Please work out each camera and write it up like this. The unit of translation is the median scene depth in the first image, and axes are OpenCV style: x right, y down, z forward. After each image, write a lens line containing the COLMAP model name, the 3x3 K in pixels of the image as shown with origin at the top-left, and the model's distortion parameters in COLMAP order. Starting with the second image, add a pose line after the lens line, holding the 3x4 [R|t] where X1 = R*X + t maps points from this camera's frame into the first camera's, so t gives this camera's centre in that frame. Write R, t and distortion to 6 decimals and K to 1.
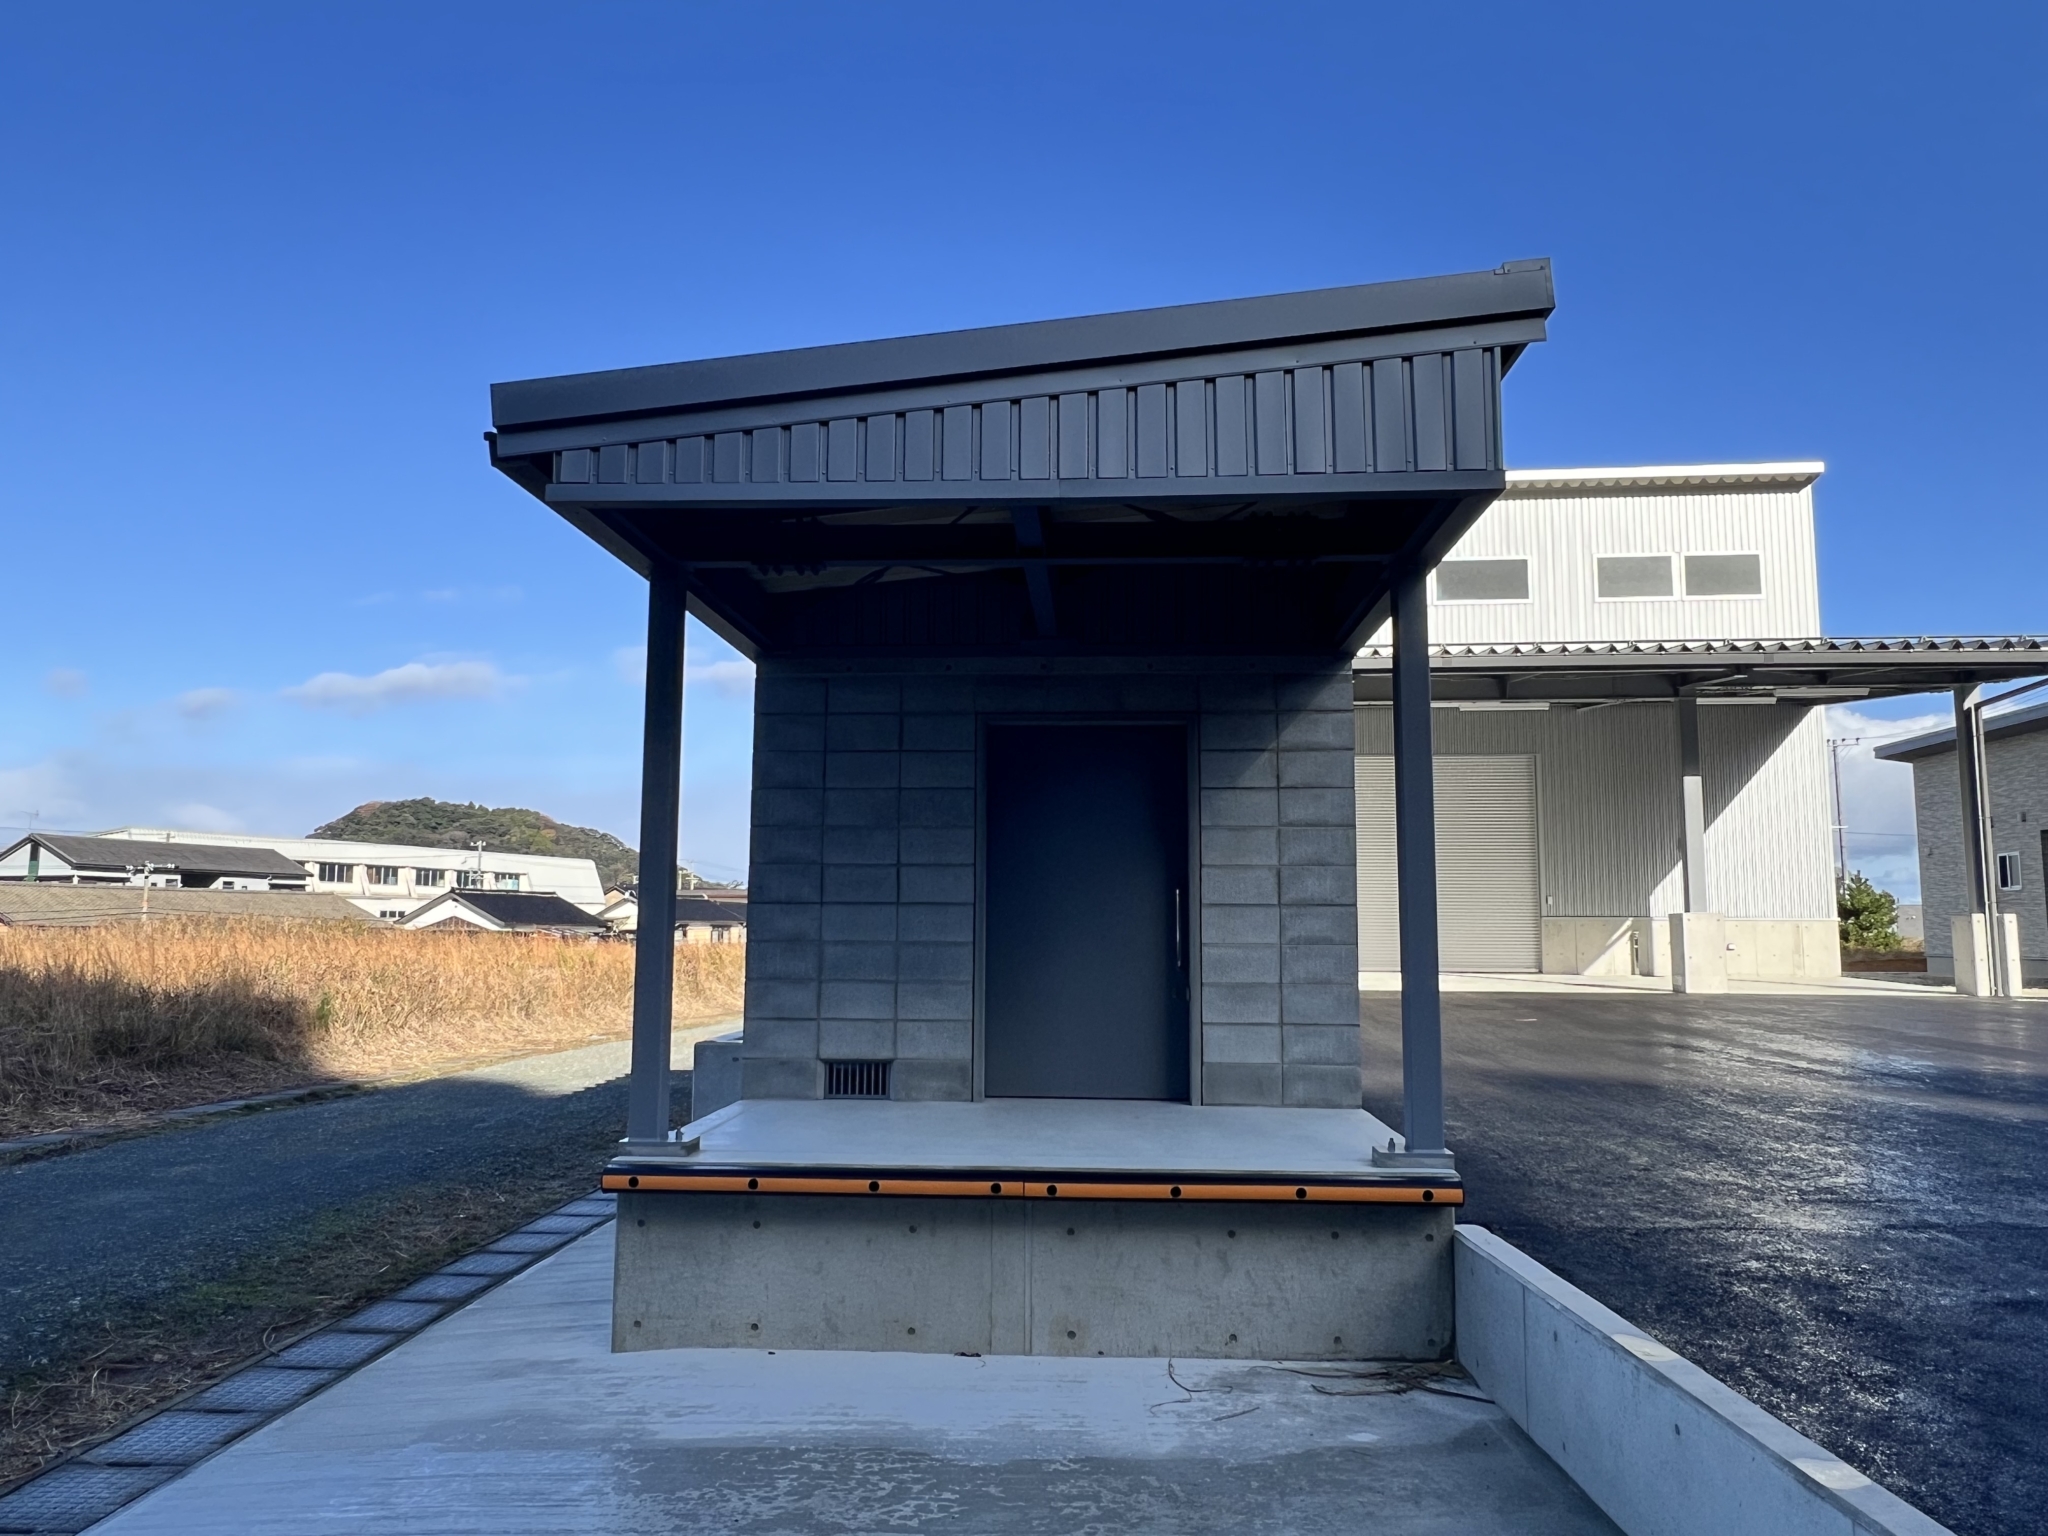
lens RADIAL K [[1413.7, 0, 1012.3], [0, 1413.7, 767.7], [0, 0, 1]] dist [-0.003083, -0.002454]
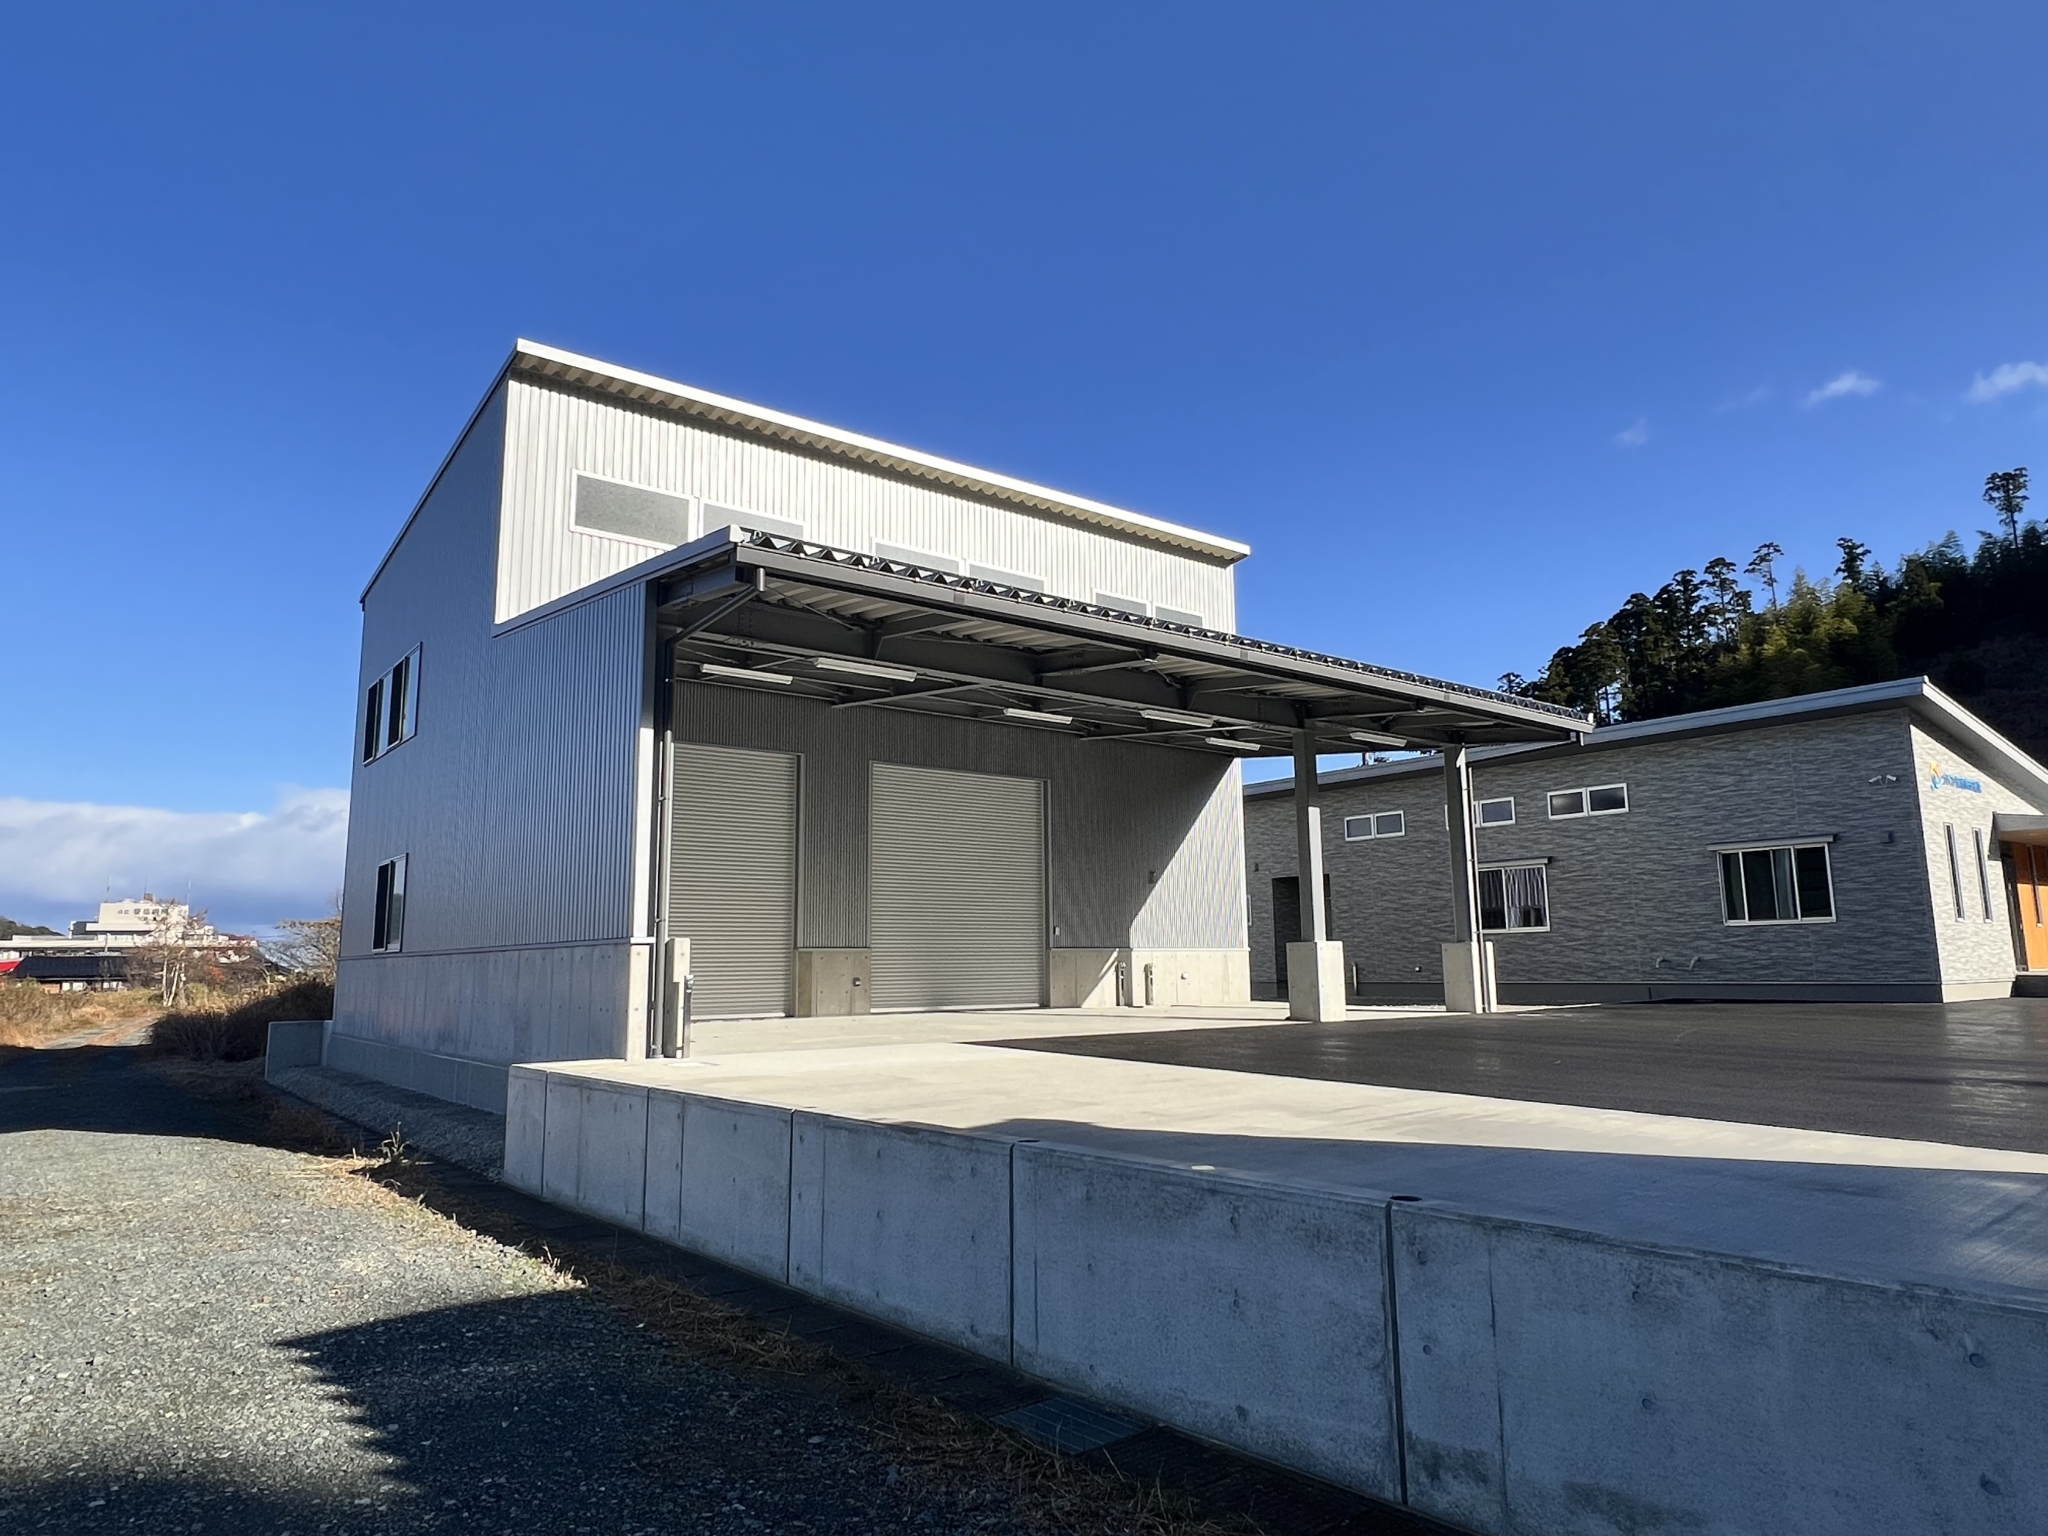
lens RADIAL K [[1265.2, 0, 1017.5], [0, 1265.2, 757.7], [0, 0, 1]] dist [-0.004986, 0.000272]
pose [[0.719158, 0.099647, 0.687665, -0.311054], [-0.064407, 0.994963, -0.076819, 0.056014], [-0.691855, 0.010955, 0.721953, 0.500785]]
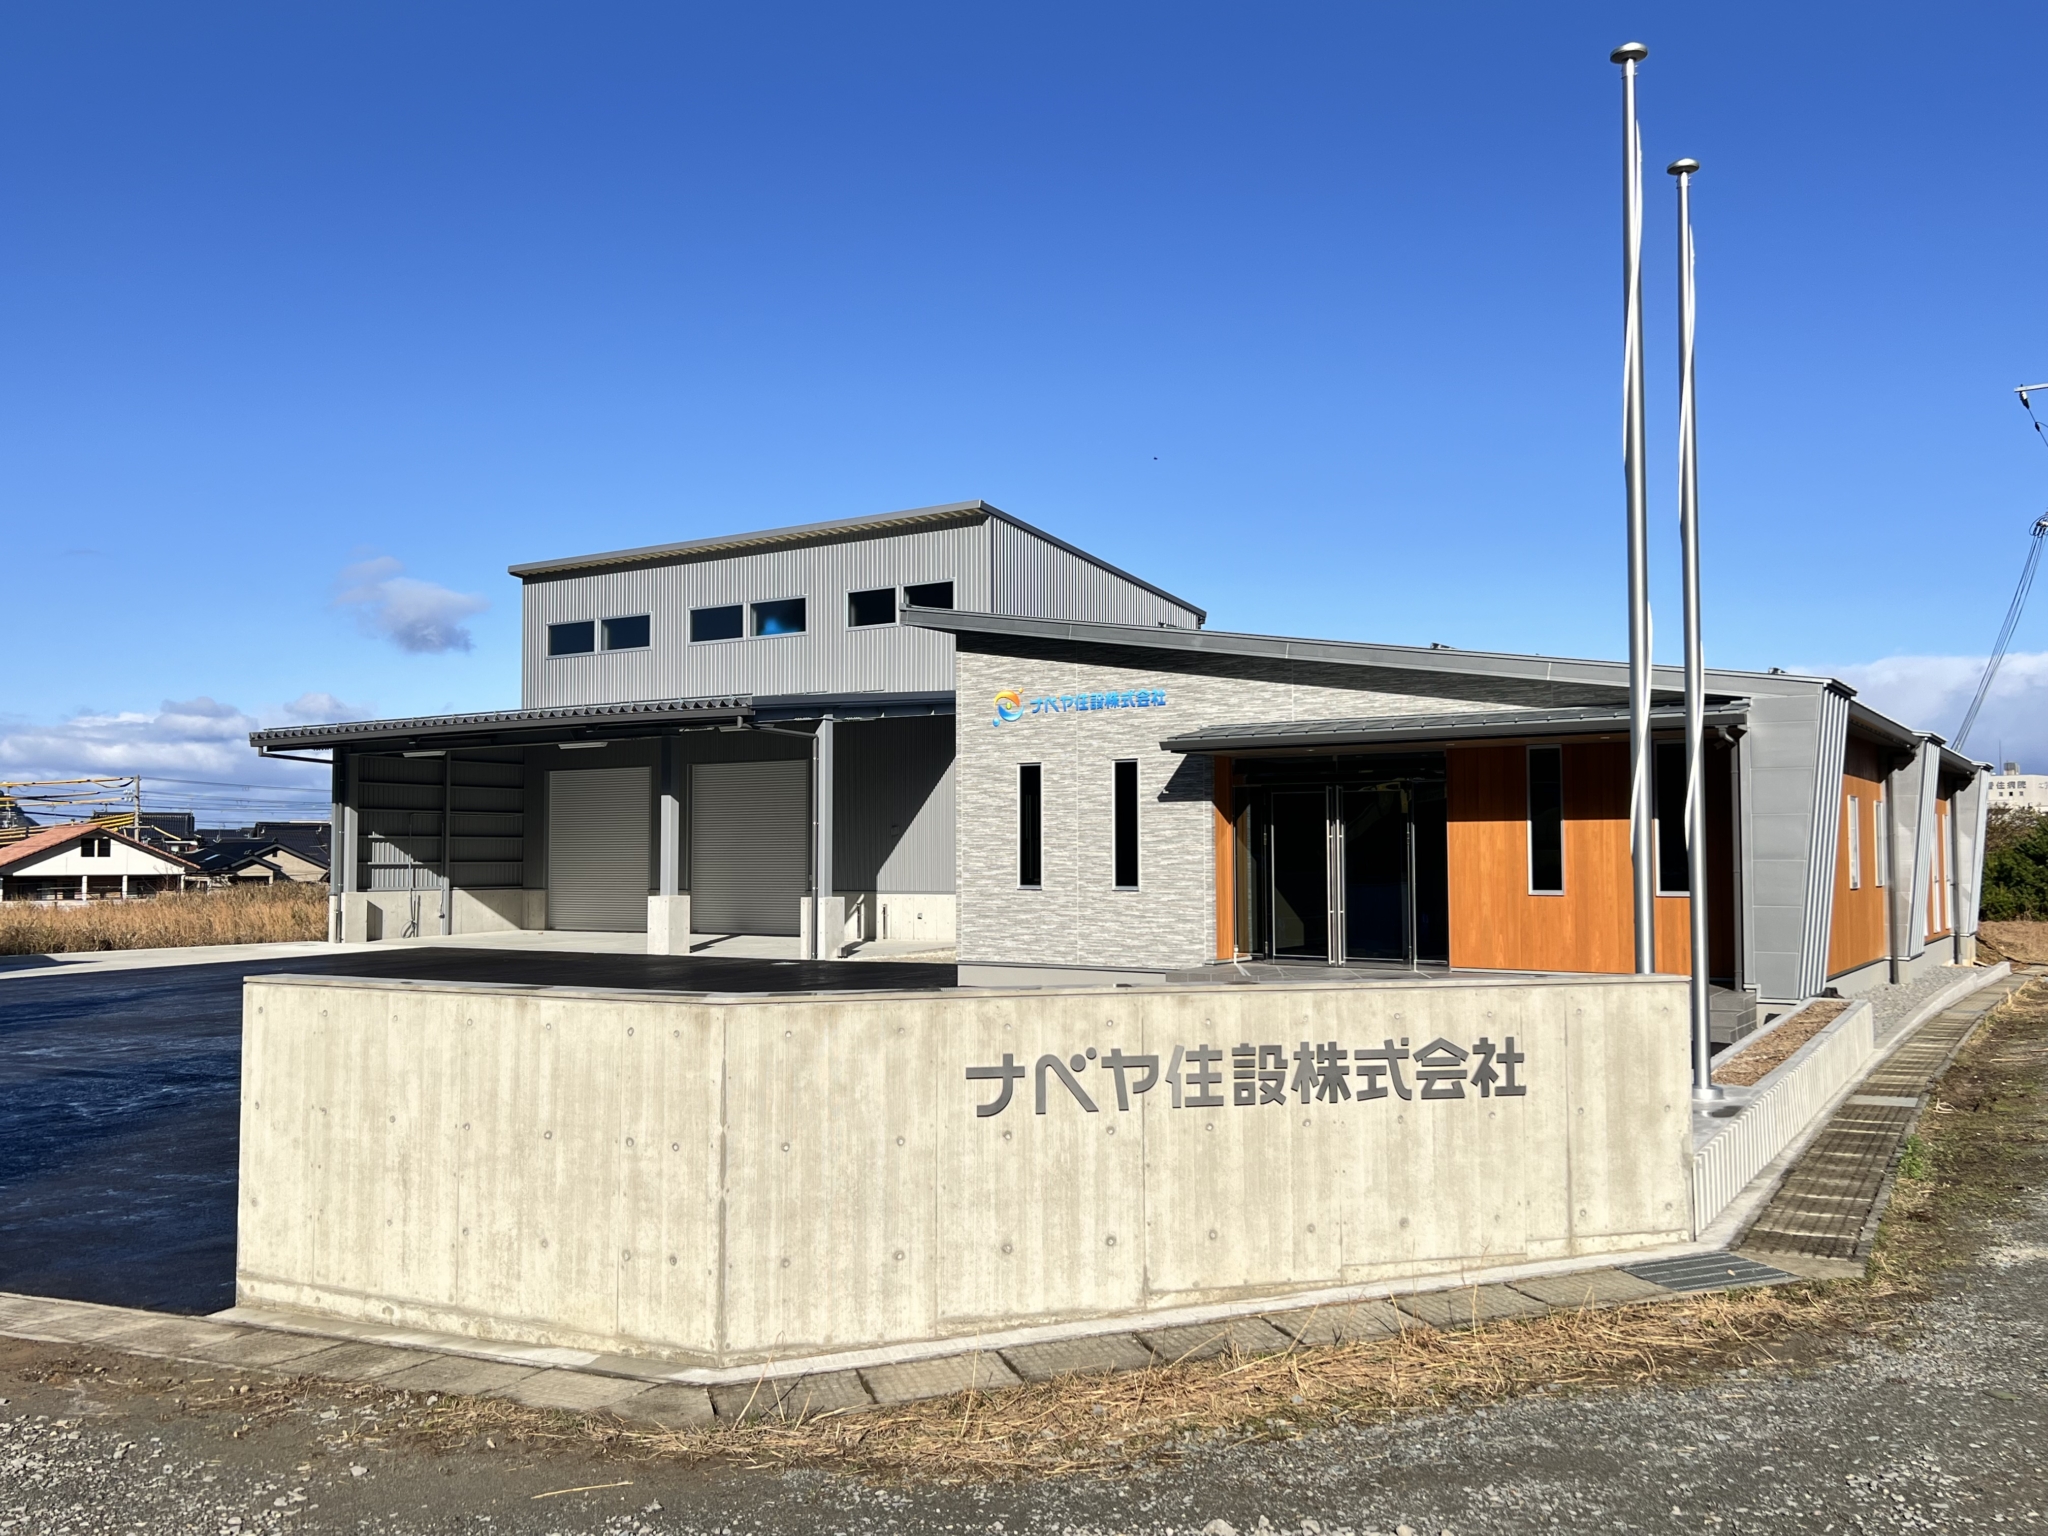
lens RADIAL K [[1712.4, 0, 989.6], [0, 1712.4, 783.7], [0, 0, 1]] dist [0.096806, -0.014173]
pose [[0.879798, -0.027975, -0.474523, 1.571801], [0.059995, 0.996819, 0.052469, -0.074192], [0.471546, -0.074631, 0.878678, -0.305294]]
